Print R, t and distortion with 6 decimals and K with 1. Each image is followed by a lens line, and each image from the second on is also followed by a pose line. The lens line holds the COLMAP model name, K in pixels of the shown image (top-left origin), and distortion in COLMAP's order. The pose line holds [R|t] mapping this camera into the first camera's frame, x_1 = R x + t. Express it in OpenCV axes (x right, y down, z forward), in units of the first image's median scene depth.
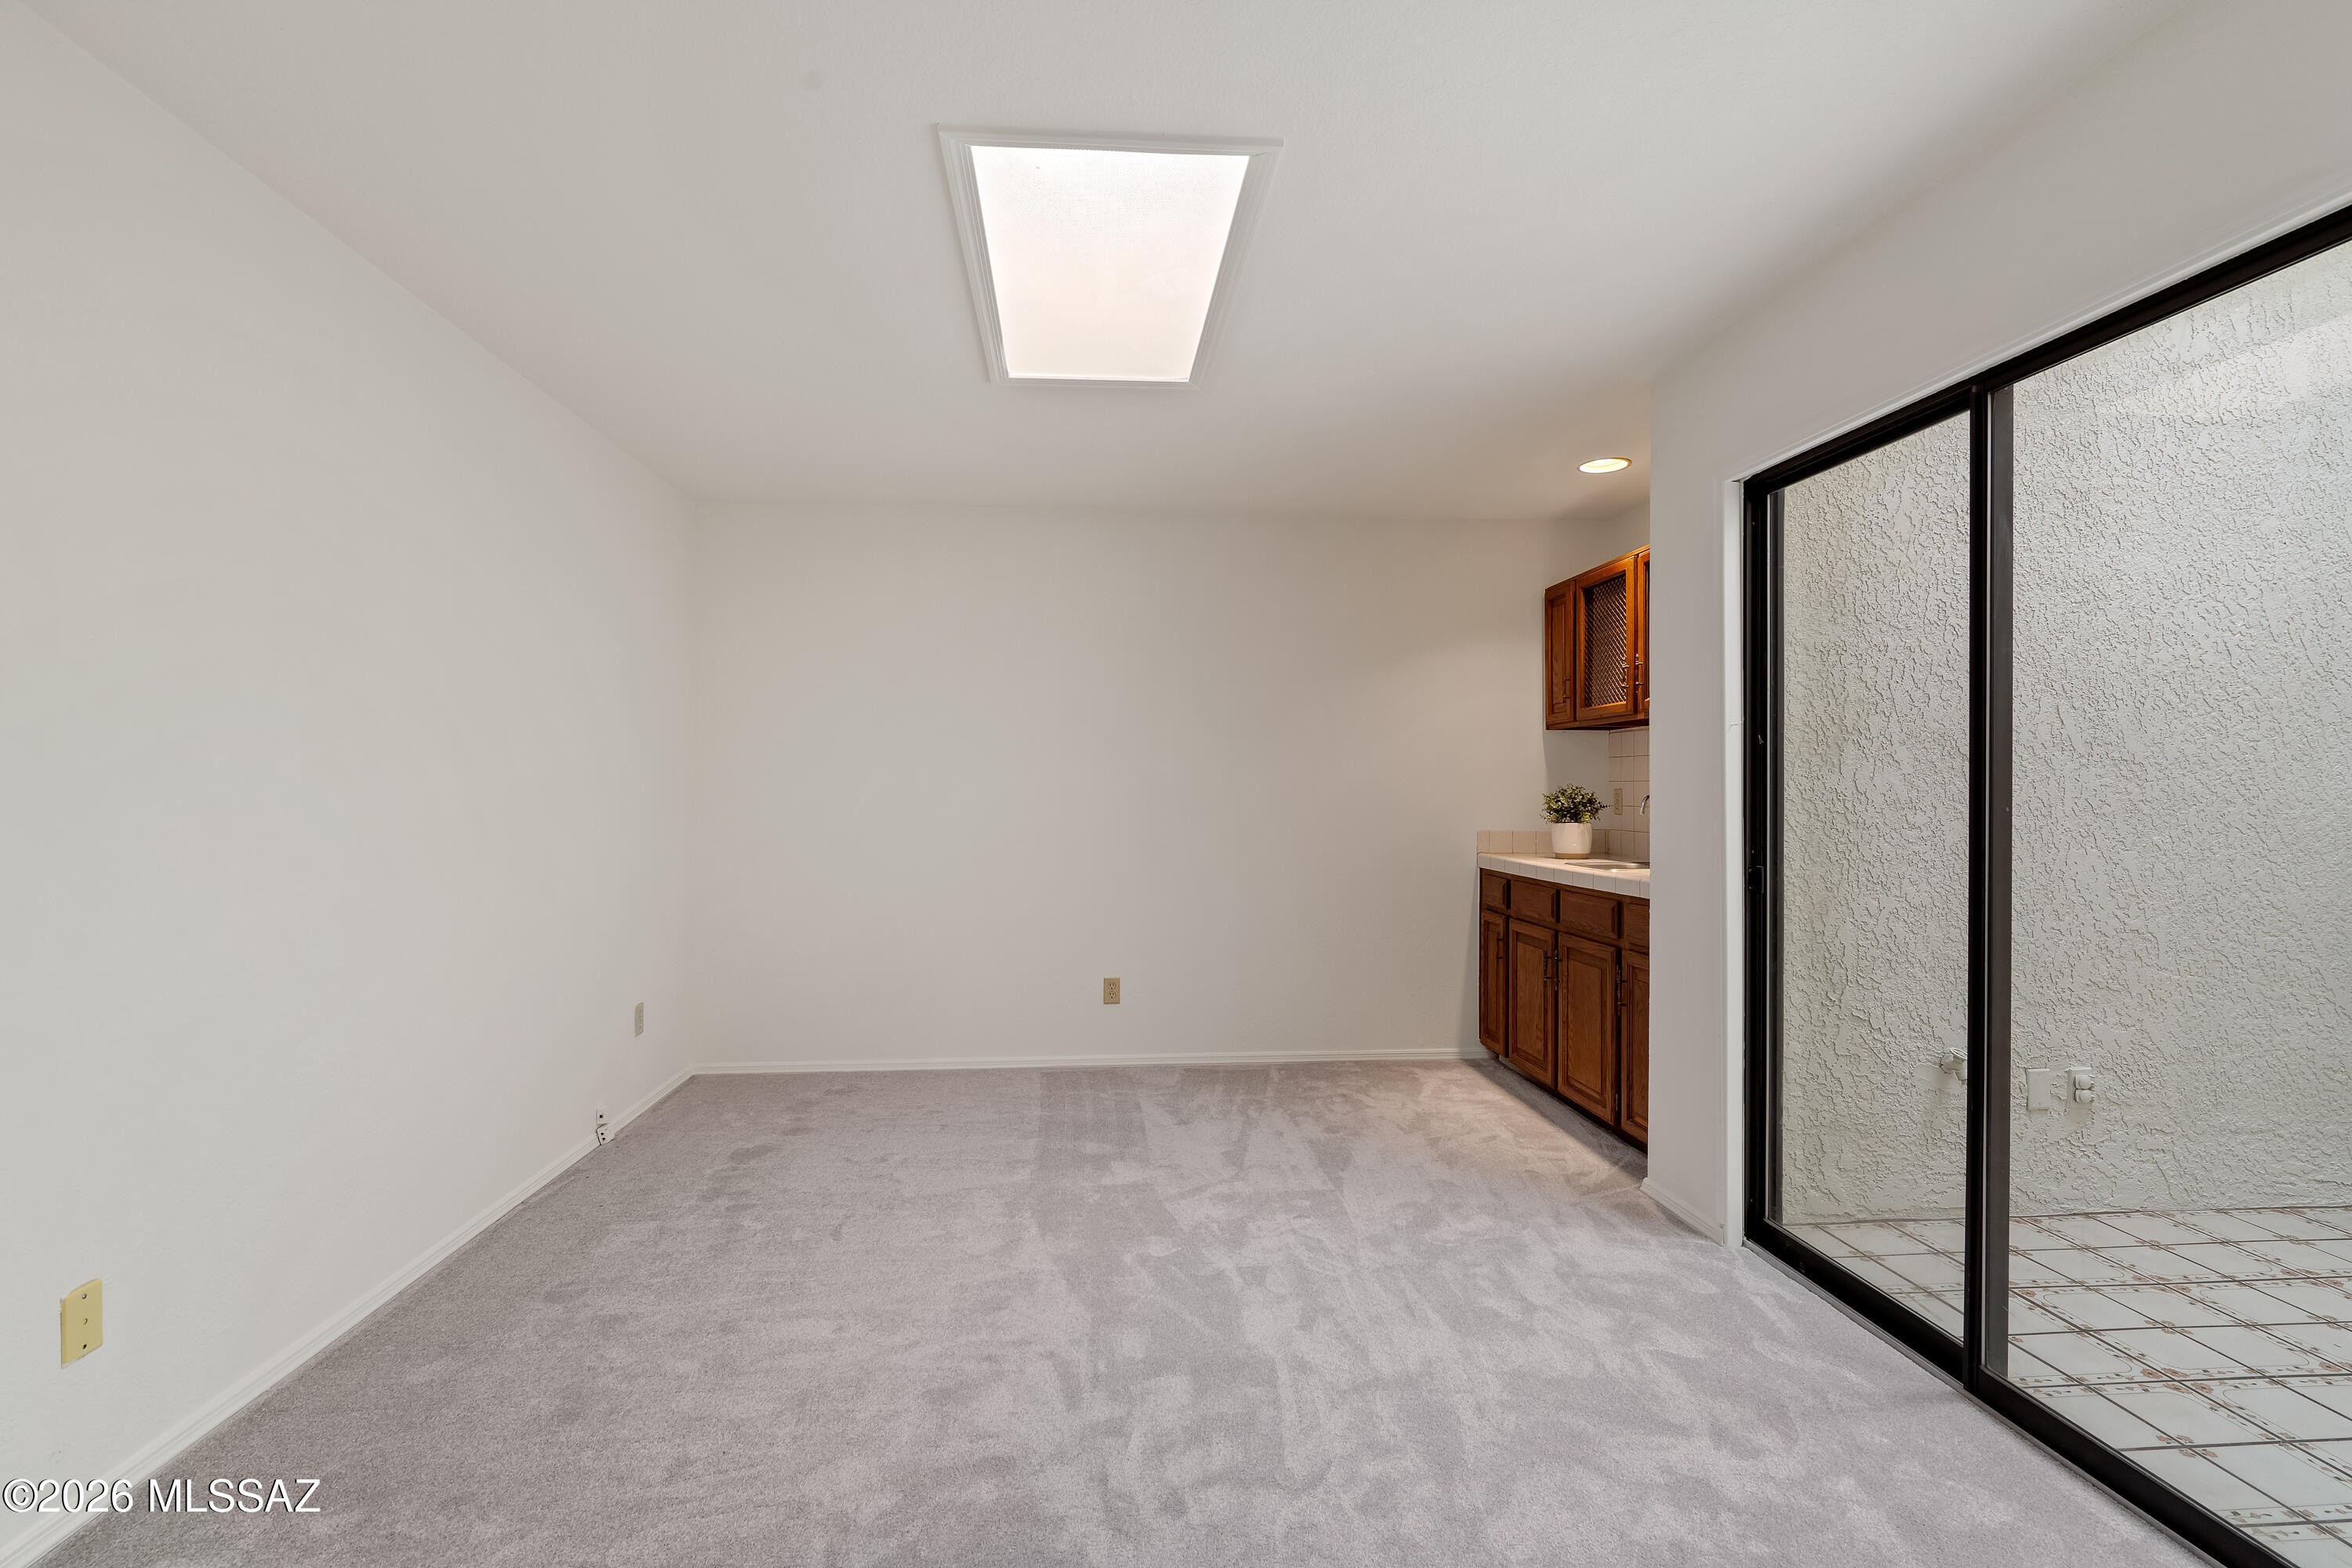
lens RADIAL K [[1089.1, 0, 1169.7], [0, 1089.1, 786.3], [0, 0, 1]] dist [-0.004043, 0.000585]
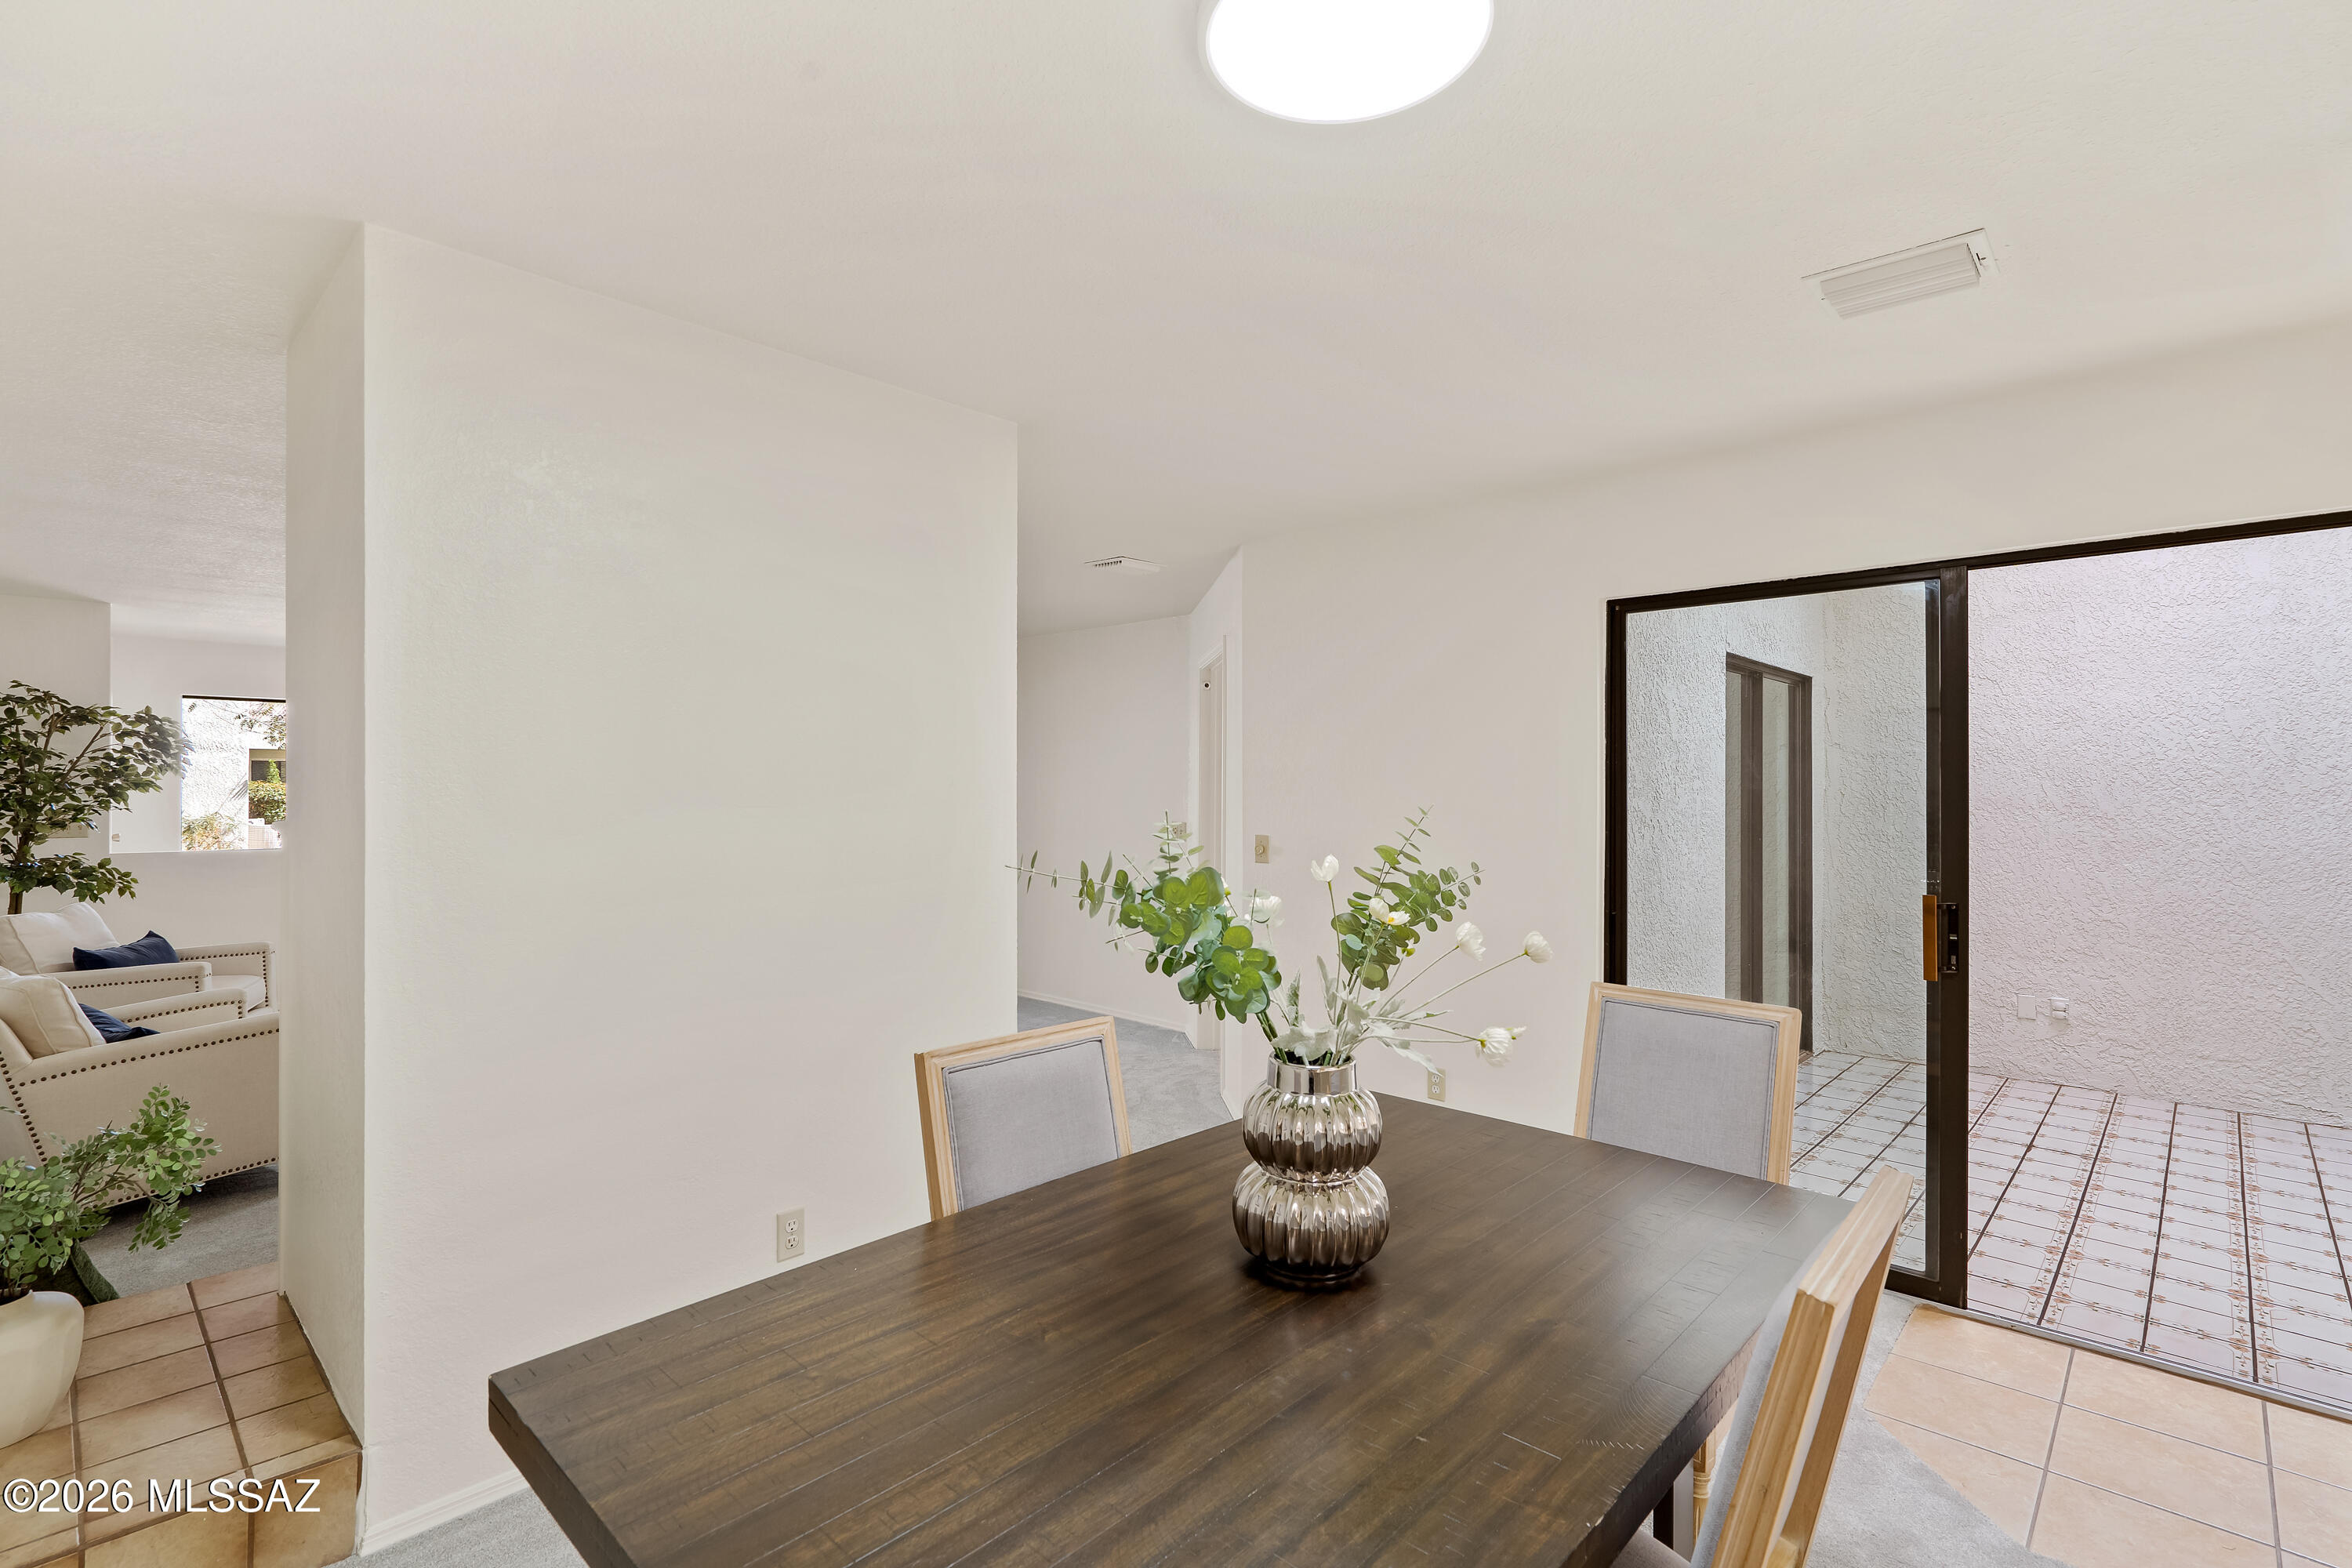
lens RADIAL K [[1089.1, 0, 1174.5], [0, 1089.1, 787.6], [0, 0, 1]] dist [-0.004043, 0.000585]
pose [[0.667351, 0.000535, -0.744743, 1.166385], [-0.009098, 0.999931, -0.007433, -0.043053], [0.744687, 0.011736, 0.667310, -1.143803]]
